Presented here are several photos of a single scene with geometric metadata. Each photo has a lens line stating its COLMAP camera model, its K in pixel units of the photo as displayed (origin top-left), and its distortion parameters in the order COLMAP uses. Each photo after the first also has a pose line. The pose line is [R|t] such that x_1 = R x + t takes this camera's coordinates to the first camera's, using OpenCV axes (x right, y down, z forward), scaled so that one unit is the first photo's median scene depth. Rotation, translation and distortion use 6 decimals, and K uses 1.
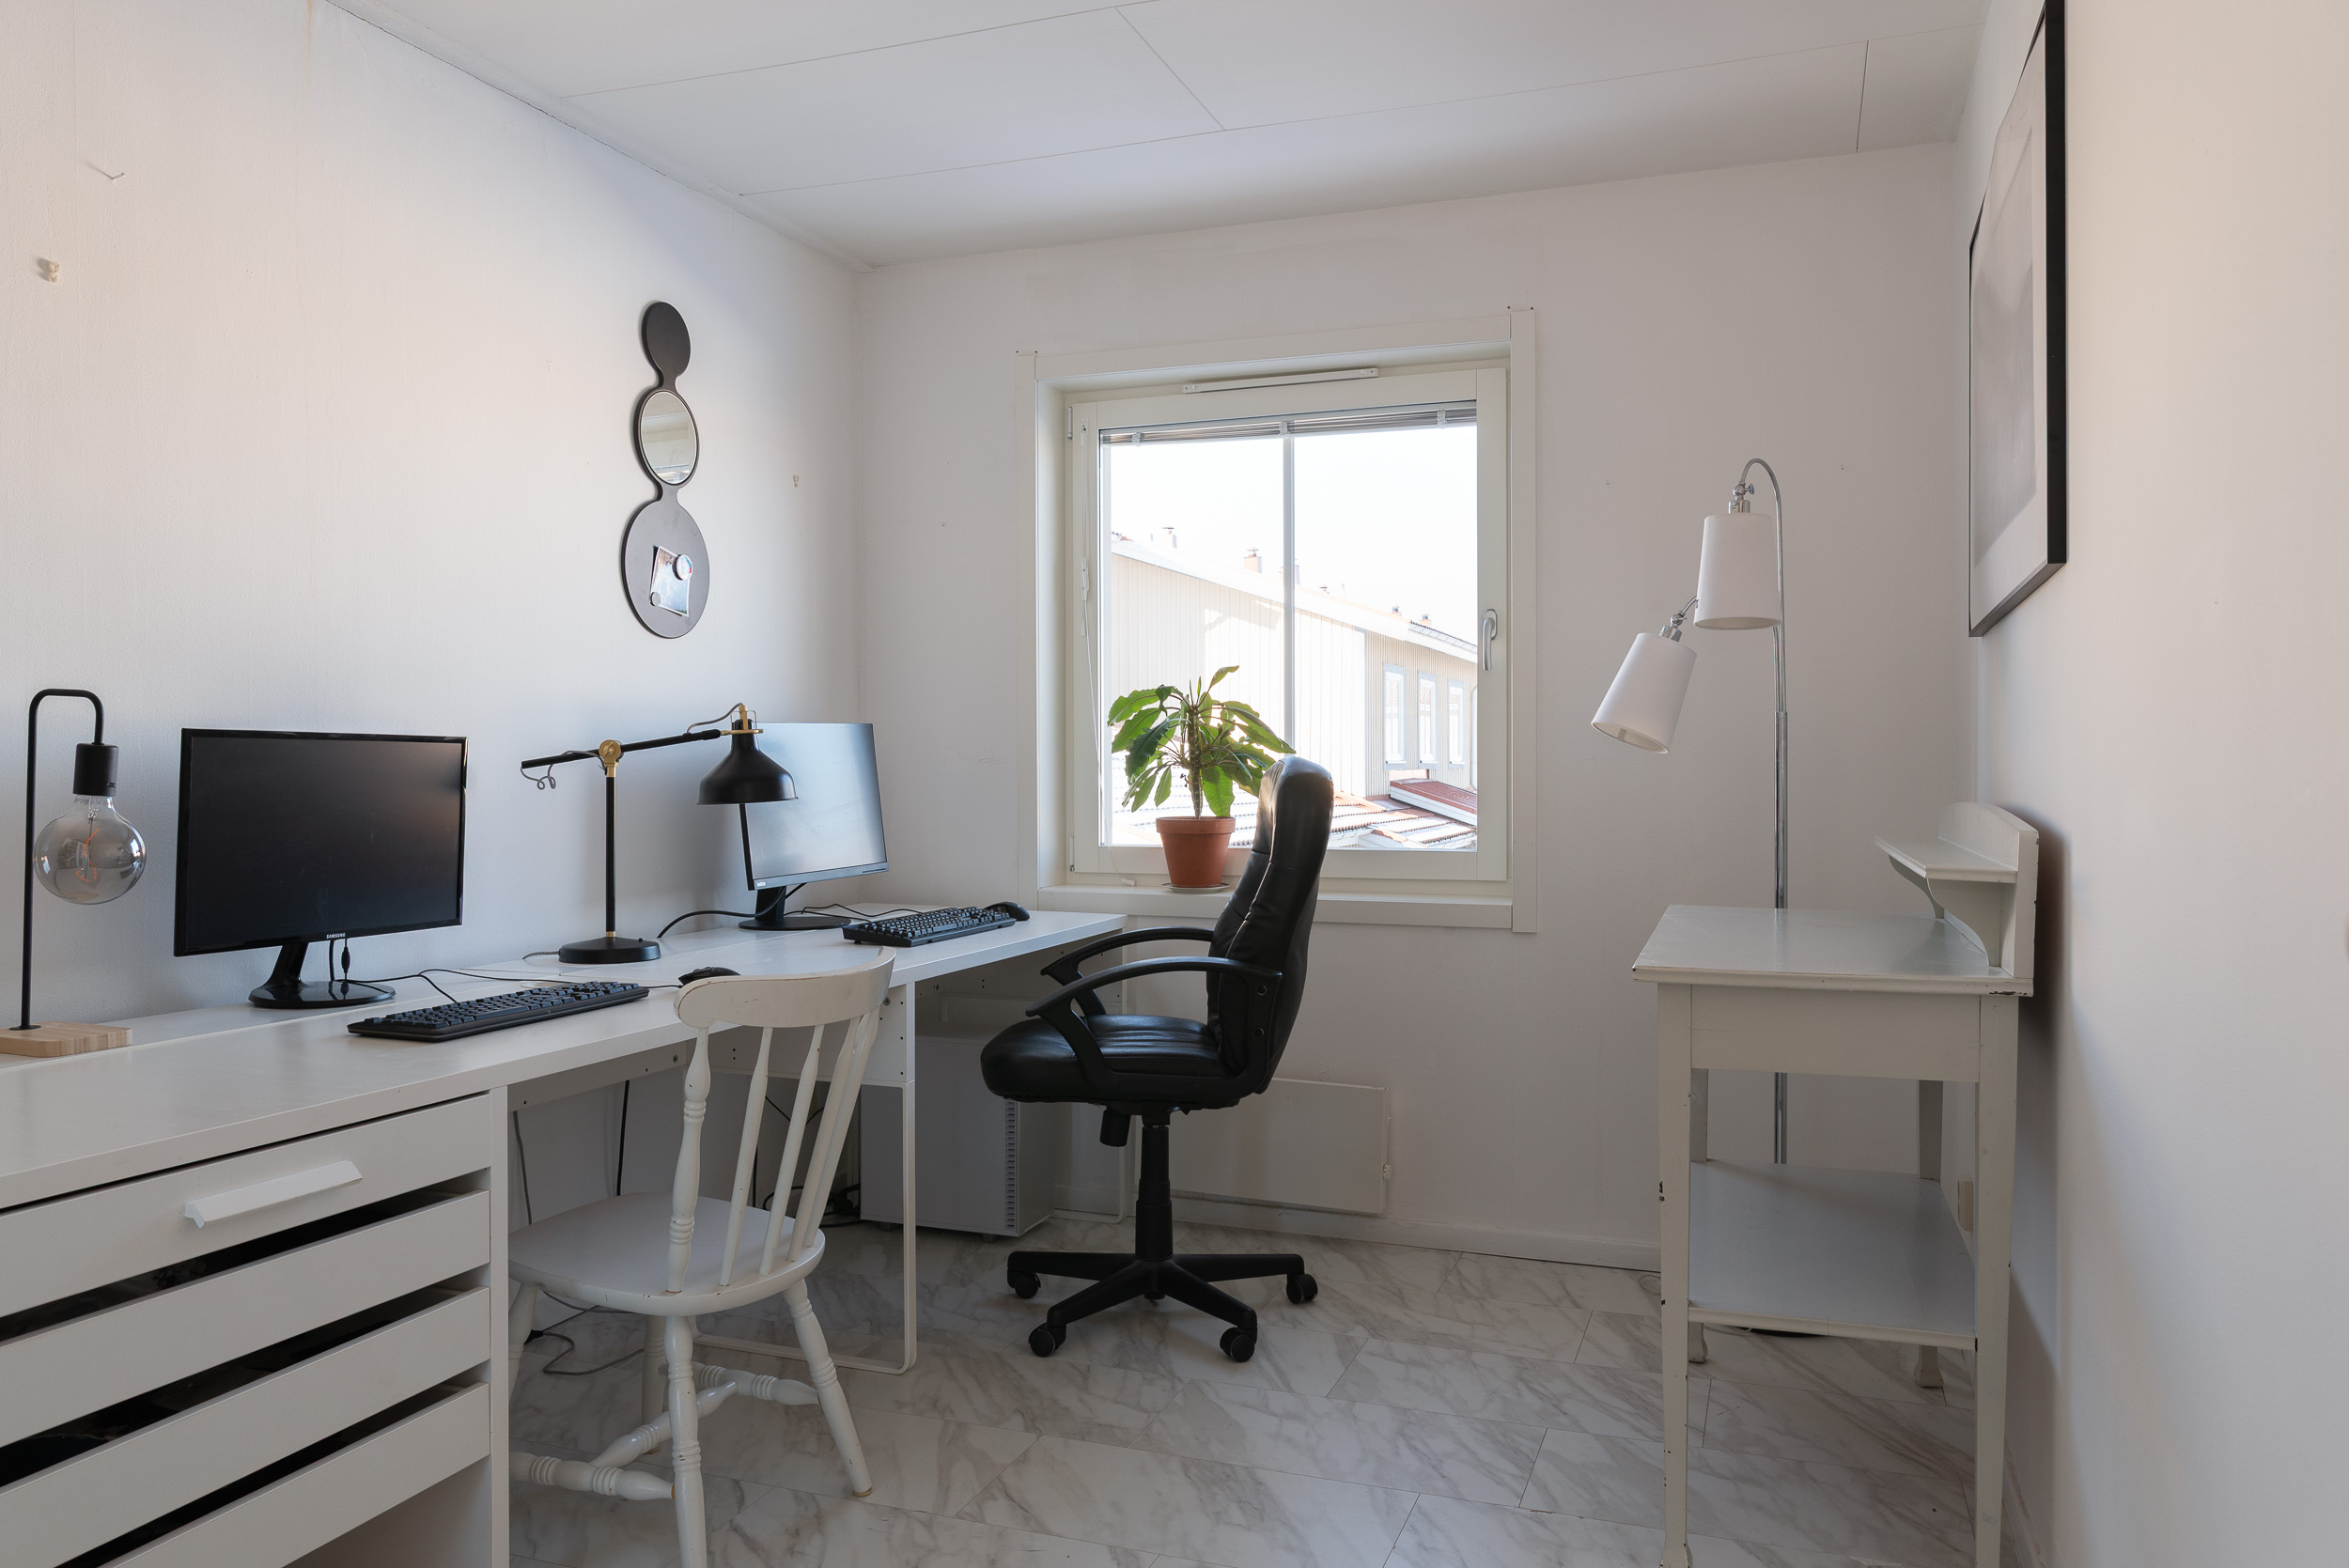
lens RADIAL K [[1593.0, 0, 1178.0], [0, 1593.0, 755.3], [0, 0, 1]] dist [-0.006677, -0.004683]
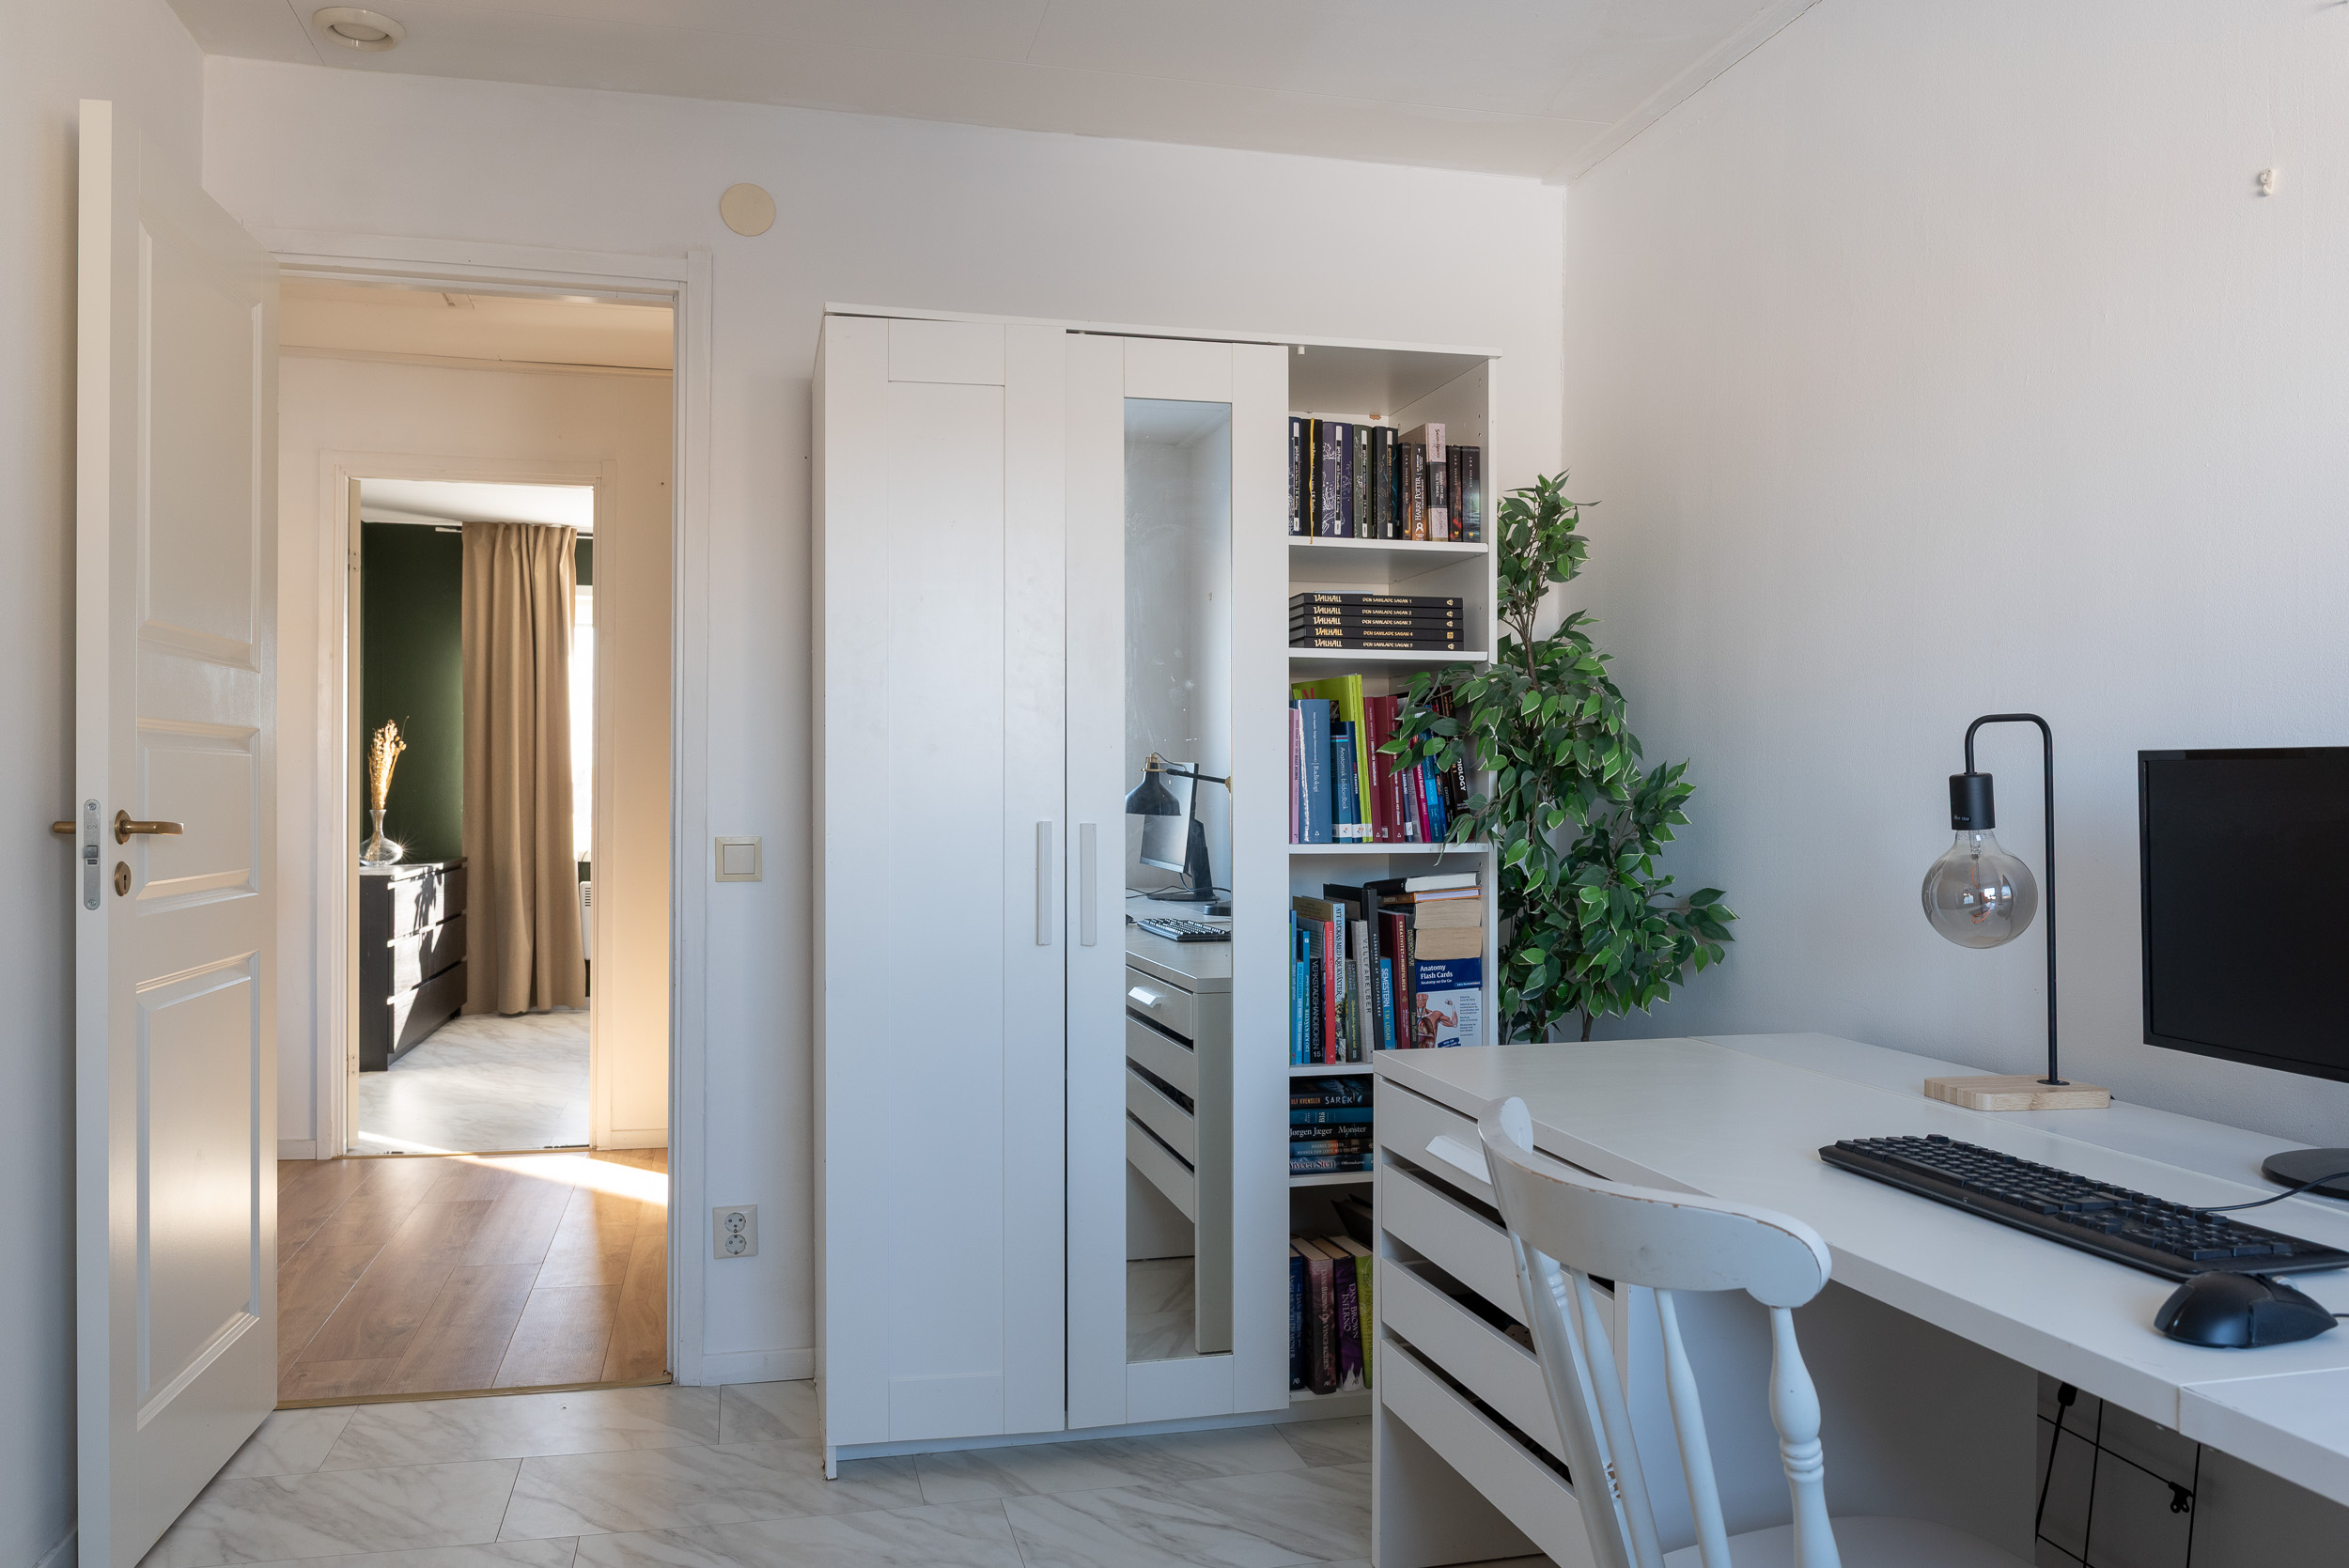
lens RADIAL K [[1988.1, 0, 1174.5], [0, 1988.1, 784.0], [0, 0, 1]] dist [0.001139, 0.000584]
pose [[-0.854035, -0.003815, -0.520202, 0.311902], [0.002319, 0.999935, -0.011140, 0.010427], [0.520211, -0.010720, -0.853970, 1.720453]]
